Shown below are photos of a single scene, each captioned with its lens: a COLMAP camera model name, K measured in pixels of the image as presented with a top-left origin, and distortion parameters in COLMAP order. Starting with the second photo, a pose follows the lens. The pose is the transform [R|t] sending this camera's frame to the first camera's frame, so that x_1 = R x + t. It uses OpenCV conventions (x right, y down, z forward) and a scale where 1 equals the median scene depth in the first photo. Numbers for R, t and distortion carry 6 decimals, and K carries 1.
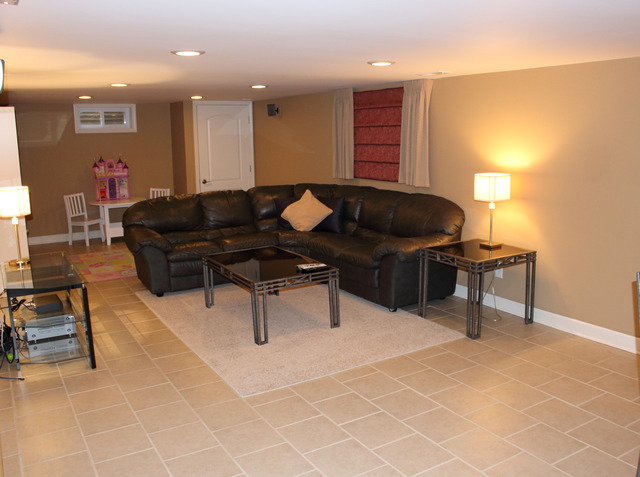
lens RADIAL K [[564.2, 0, 320.0], [0, 564.2, 237.8], [0, 0, 1]] dist [-0.002558, -0.000783]
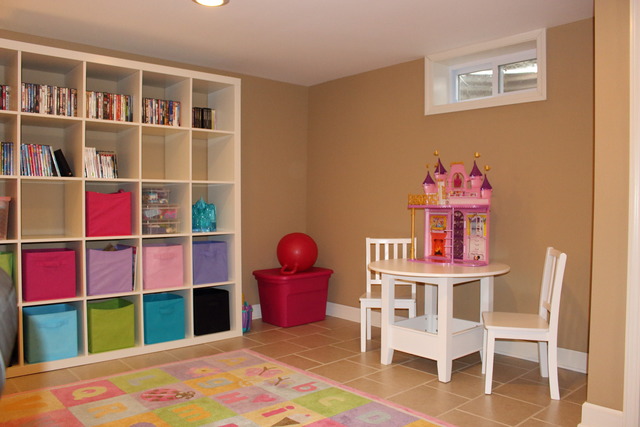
lens RADIAL K [[531.0, 0, 320.0], [0, 531.0, 213.3], [0, 0, 1]] dist [-0.127119, 0.051271]
pose [[0.178058, 0.041051, -0.983163, -0.003627], [-0.185611, 0.982595, 0.007412, -0.087893], [0.966356, 0.181166, 0.182578, 0.831144]]
